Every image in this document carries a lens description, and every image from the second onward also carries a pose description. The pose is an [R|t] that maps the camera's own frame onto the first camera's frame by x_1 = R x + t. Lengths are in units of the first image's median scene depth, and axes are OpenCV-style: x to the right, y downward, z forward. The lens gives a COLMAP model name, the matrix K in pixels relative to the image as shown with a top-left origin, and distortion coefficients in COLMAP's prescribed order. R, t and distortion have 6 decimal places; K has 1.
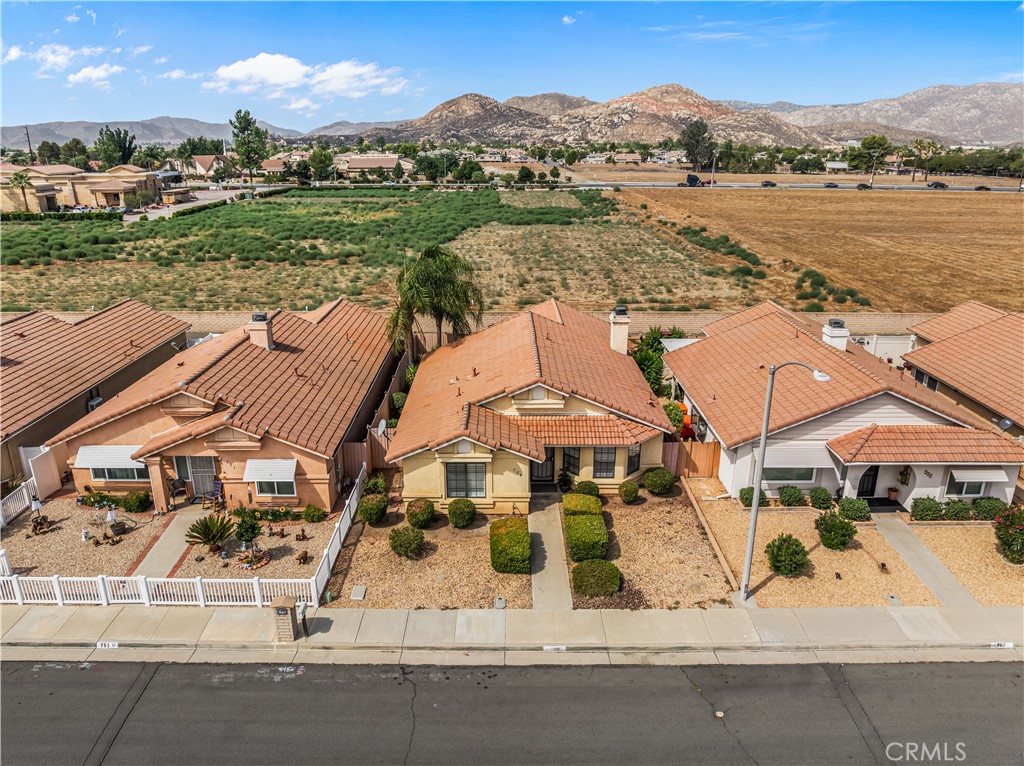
lens RADIAL K [[723.4, 0, 514.4], [0, 723.4, 382.1], [0, 0, 1]] dist [-0.054344, 0.020365]
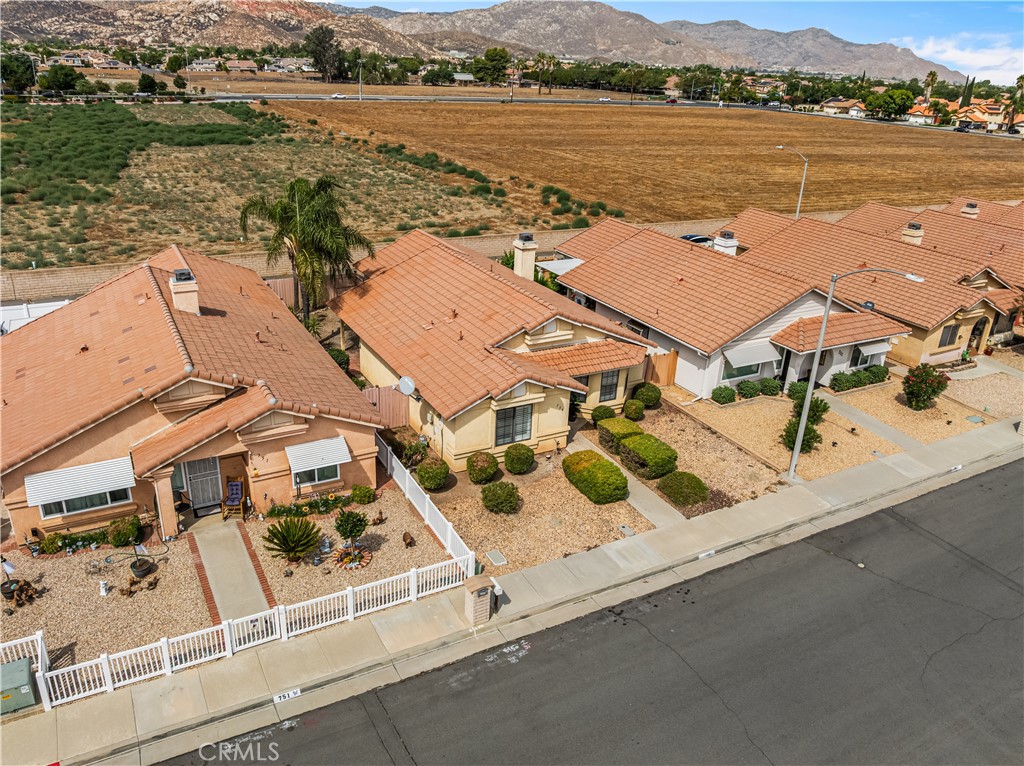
lens RADIAL K [[760.5, 0, 512.0], [0, 760.5, 383.0], [0, 0, 1]] dist [-0.060512, 0.033104]
pose [[0.878965, -0.154476, 0.451173, -0.488671], [0.110158, 0.986264, 0.123078, -0.041345], [-0.463989, -0.058481, 0.883909, 0.104079]]
